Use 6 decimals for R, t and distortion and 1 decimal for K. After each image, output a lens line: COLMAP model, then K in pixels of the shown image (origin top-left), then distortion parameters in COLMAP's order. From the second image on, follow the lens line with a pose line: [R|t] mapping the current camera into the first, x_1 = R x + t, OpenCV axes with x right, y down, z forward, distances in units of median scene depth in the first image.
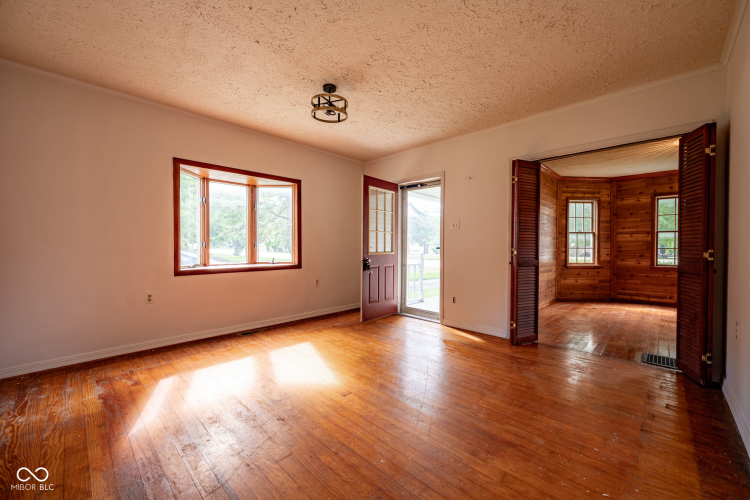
lens RADIAL K [[297.3, 0, 372.8], [0, 297.3, 247.5], [0, 0, 1]] dist [-0.000054, 0.000317]
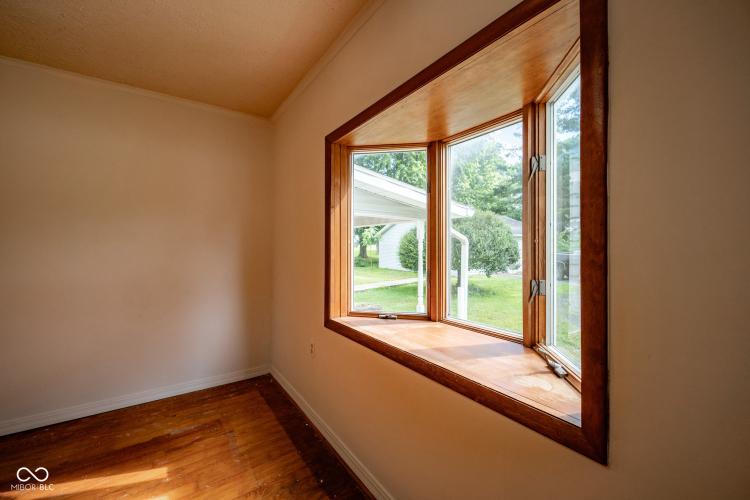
lens RADIAL K [[297.3, 0, 375.9], [0, 297.3, 249.2], [0, 0, 1]] dist [-0.000054, 0.000317]
pose [[-0.179101, -0.000688, -0.983830, -0.090663], [-0.011016, 0.999938, 0.001306, -0.086747], [0.983769, 0.011072, -0.179098, 1.544035]]
